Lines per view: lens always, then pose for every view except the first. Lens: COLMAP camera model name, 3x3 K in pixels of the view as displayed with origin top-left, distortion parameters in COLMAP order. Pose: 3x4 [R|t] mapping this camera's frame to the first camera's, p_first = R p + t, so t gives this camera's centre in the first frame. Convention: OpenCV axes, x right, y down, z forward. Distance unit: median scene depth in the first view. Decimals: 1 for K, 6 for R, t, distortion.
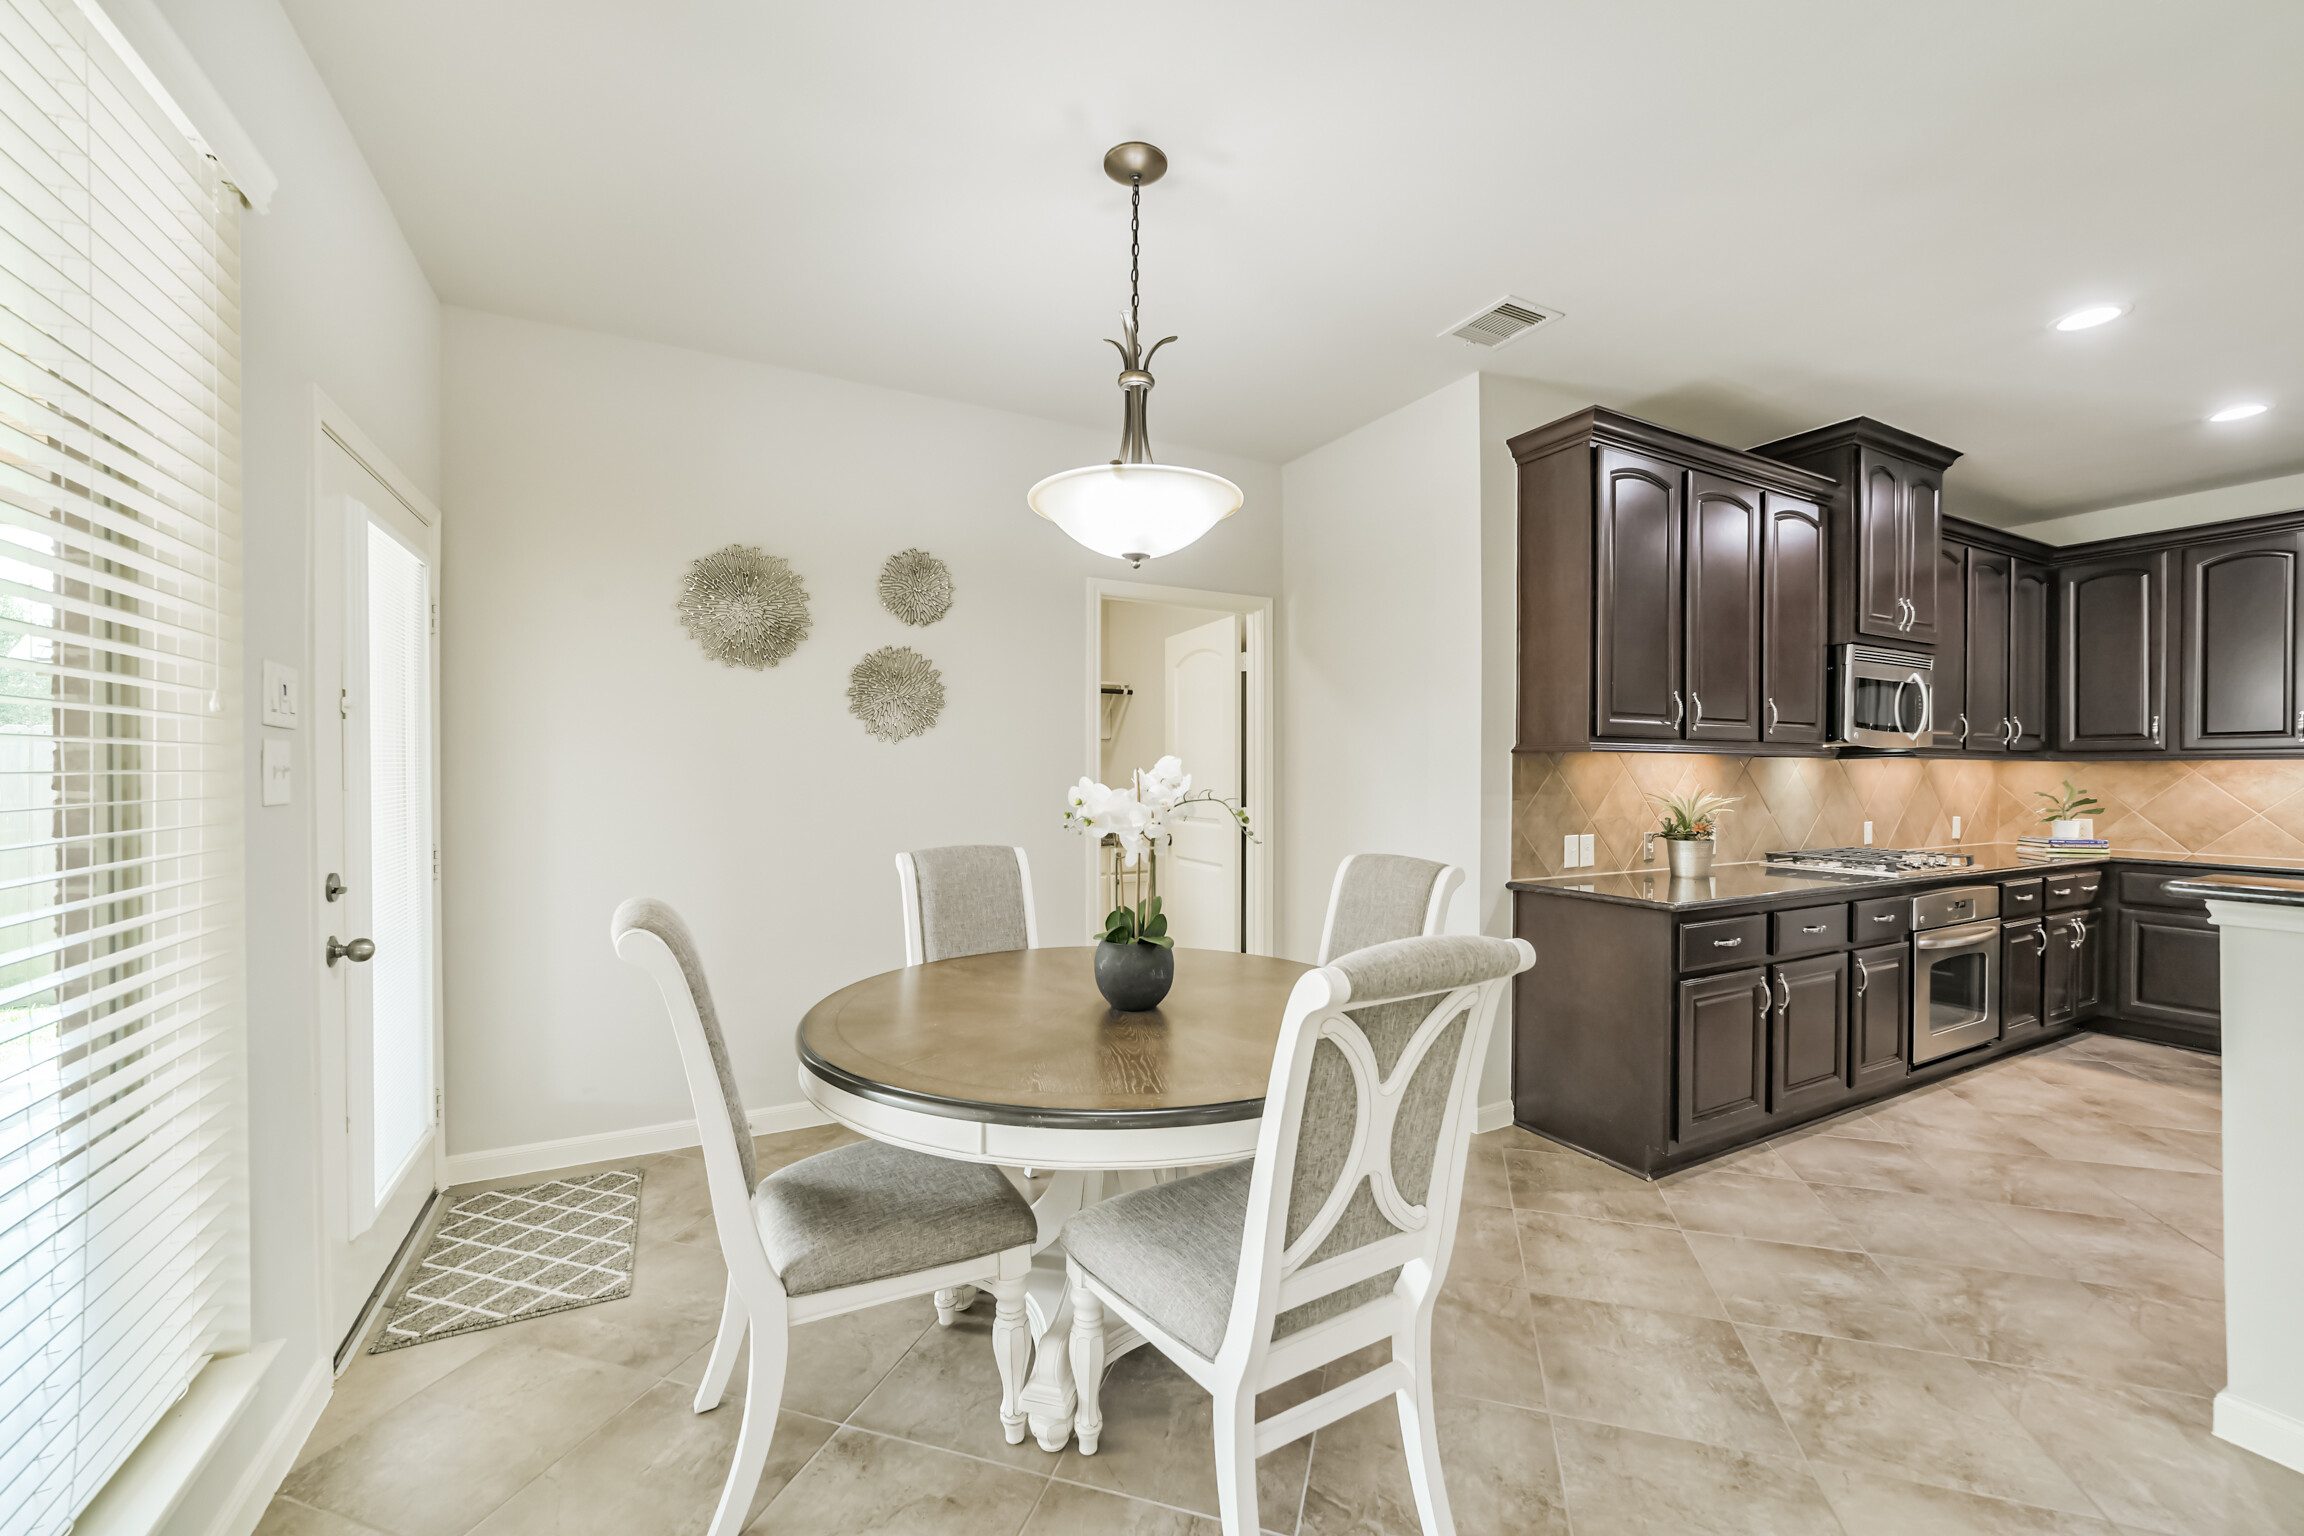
lens RADIAL K [[897.5, 0, 1154.2], [0, 897.5, 779.0], [0, 0, 1]] dist [-0.025611, 0.008989]
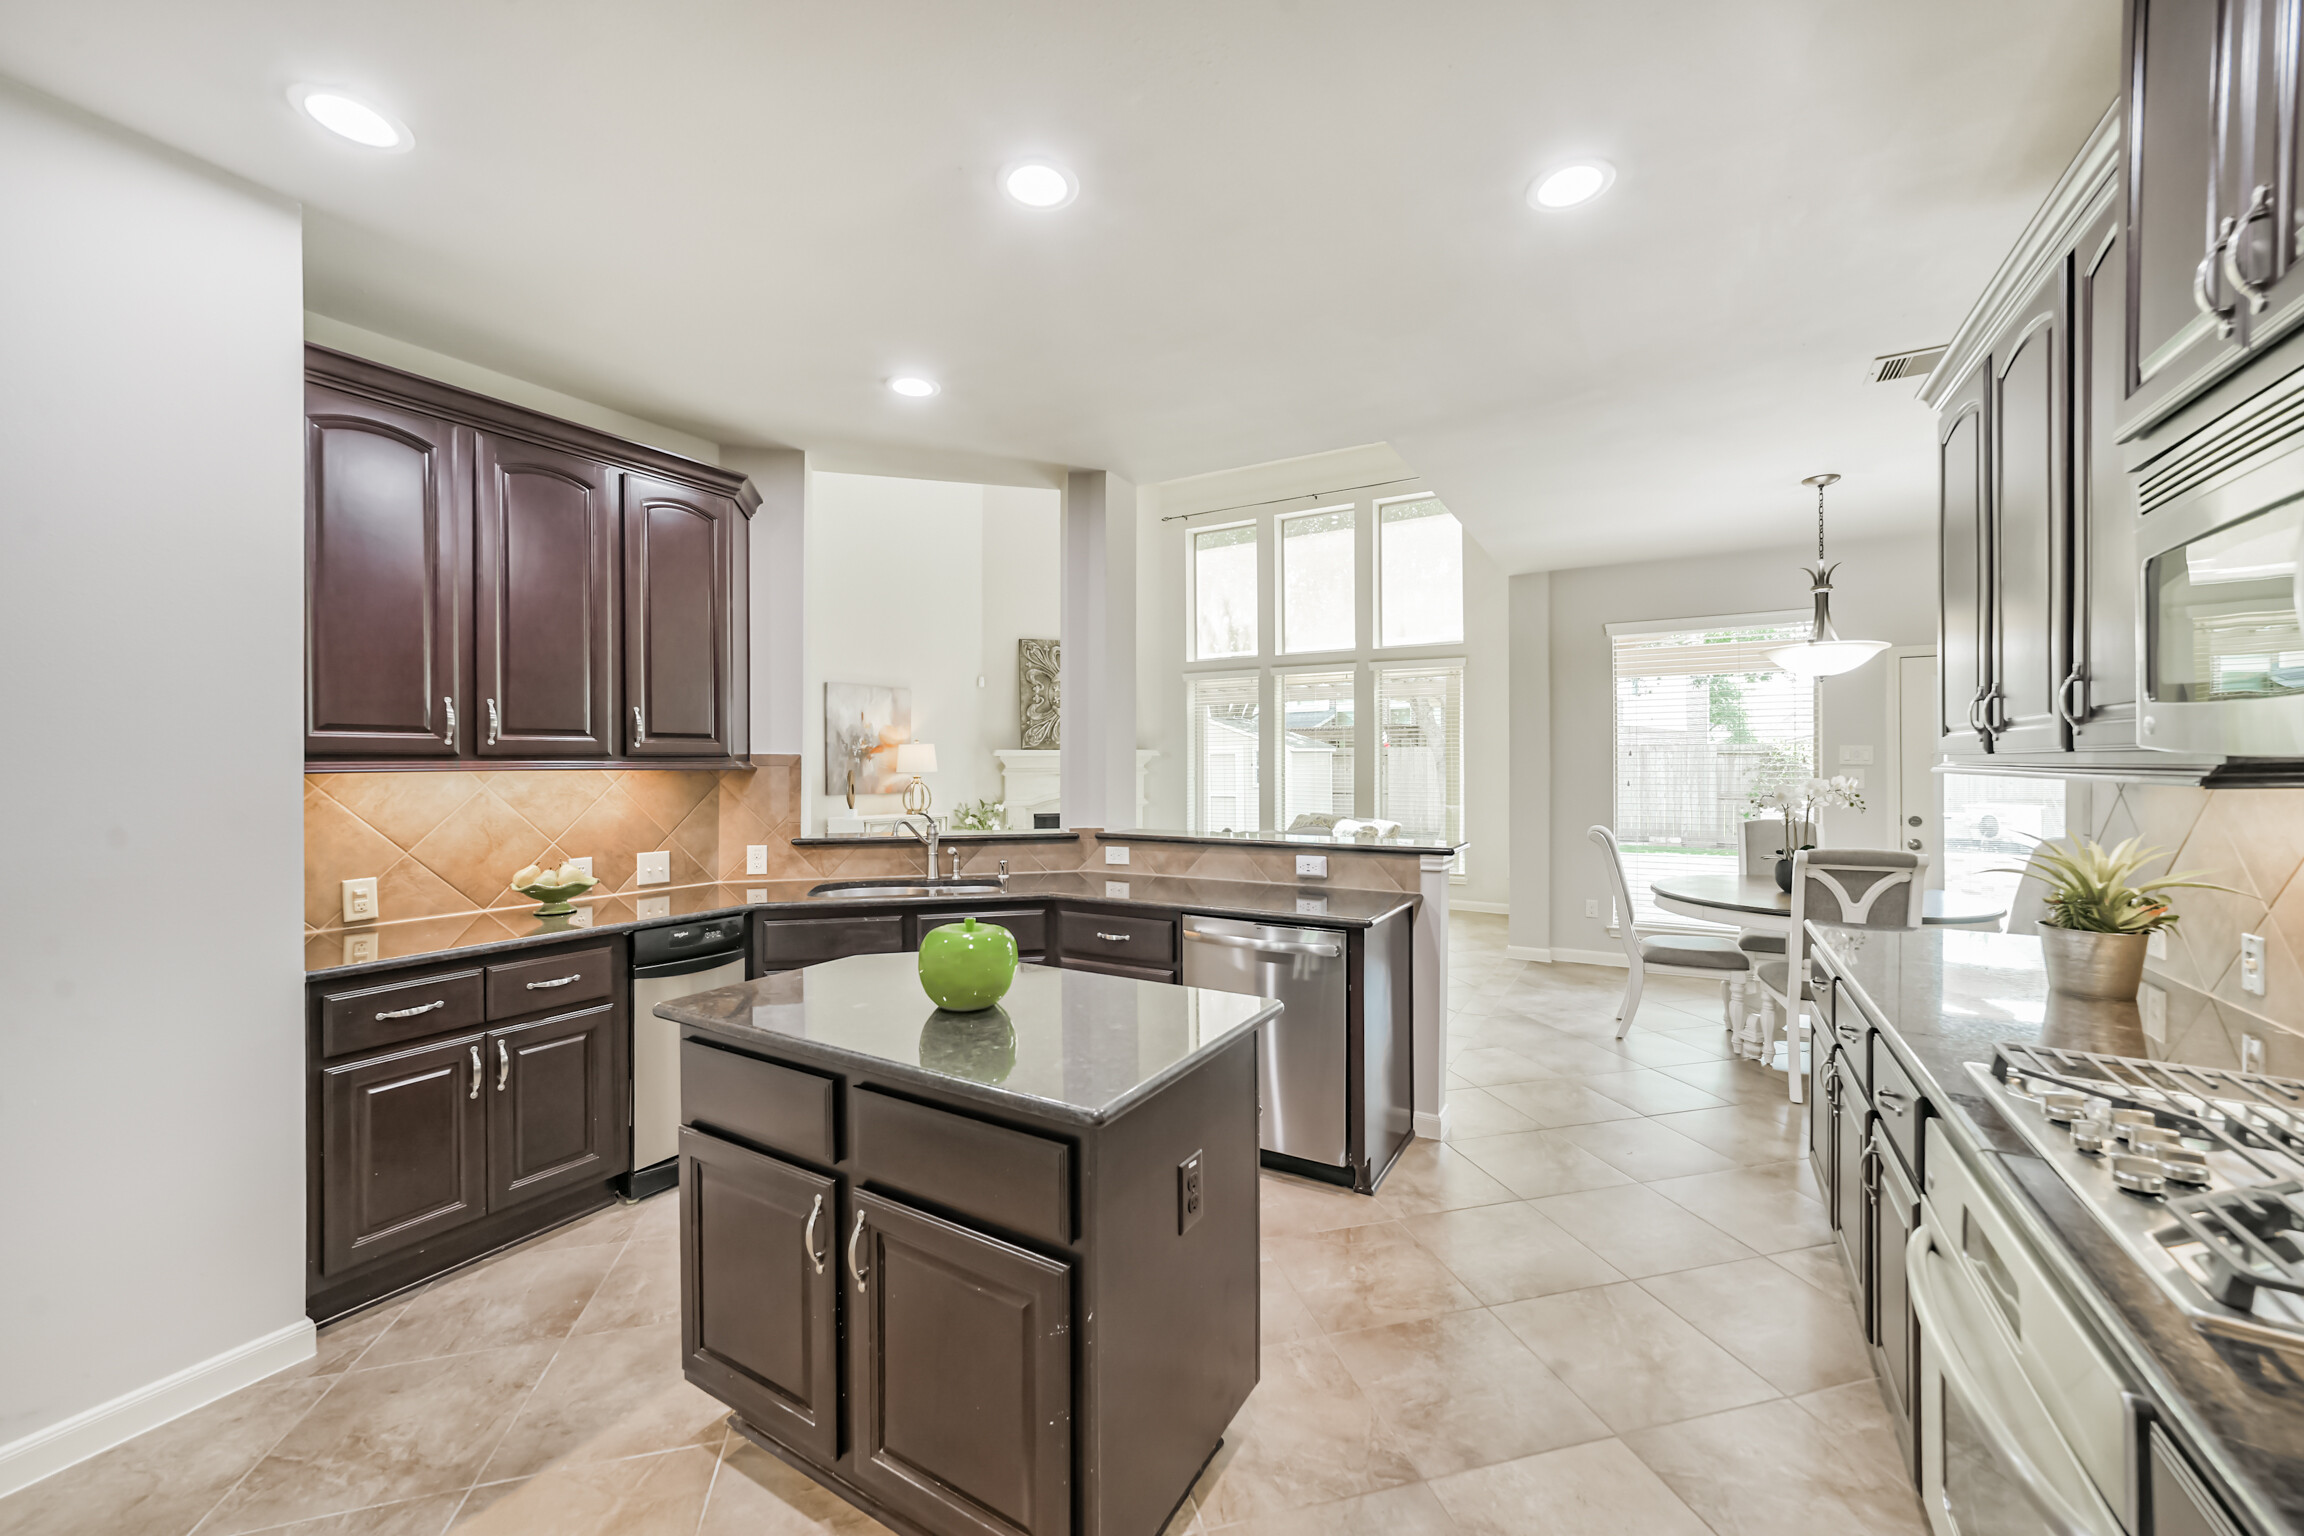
lens RADIAL K [[882.0, 0, 1154.9], [0, 882.0, 762.7], [0, 0, 1]] dist [-0.006230, 0.000205]
pose [[-0.852669, -0.000033, -0.522451, 1.304765], [-0.004418, 0.999965, 0.007146, -0.035602], [0.522433, 0.008401, -0.852639, 1.085856]]
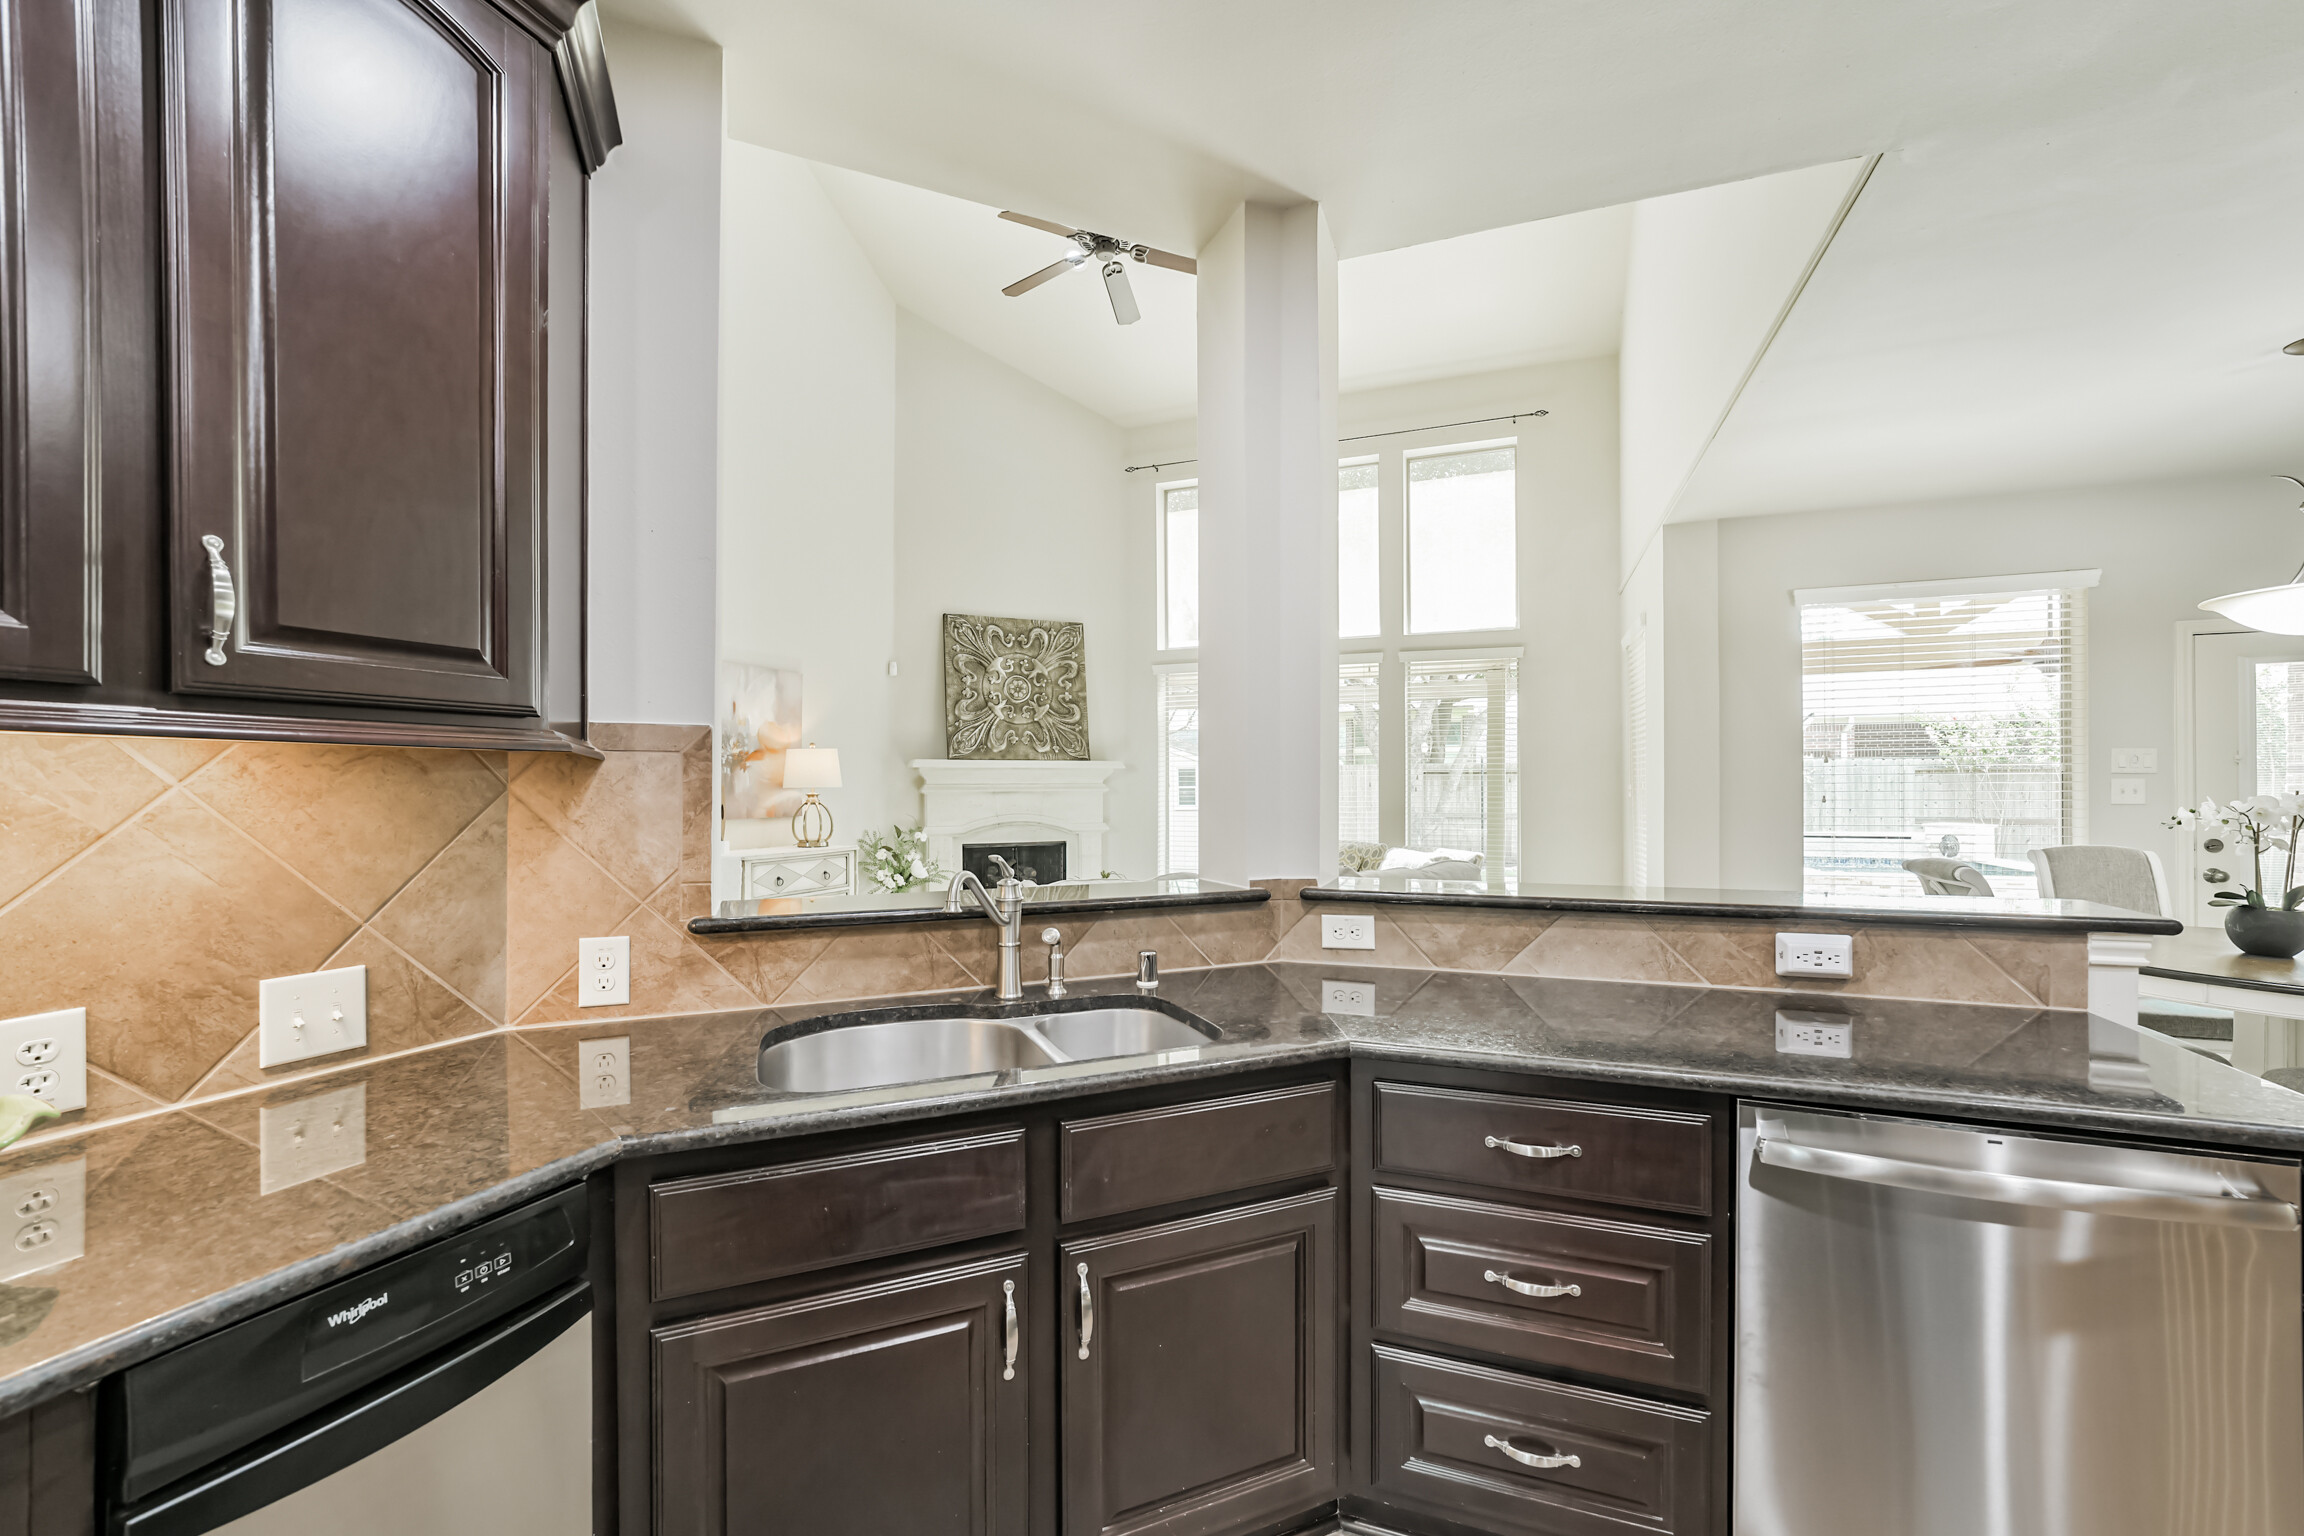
lens RADIAL K [[907.3, 0, 1155.4], [0, 907.3, 785.6], [0, 0, 1]] dist [-0.026927, 0.010876]
pose [[-0.756769, -0.000943, -0.653682, 1.249886], [-0.005935, 0.999968, 0.005428, -0.009668], [0.653656, 0.007988, -0.756750, 0.498352]]
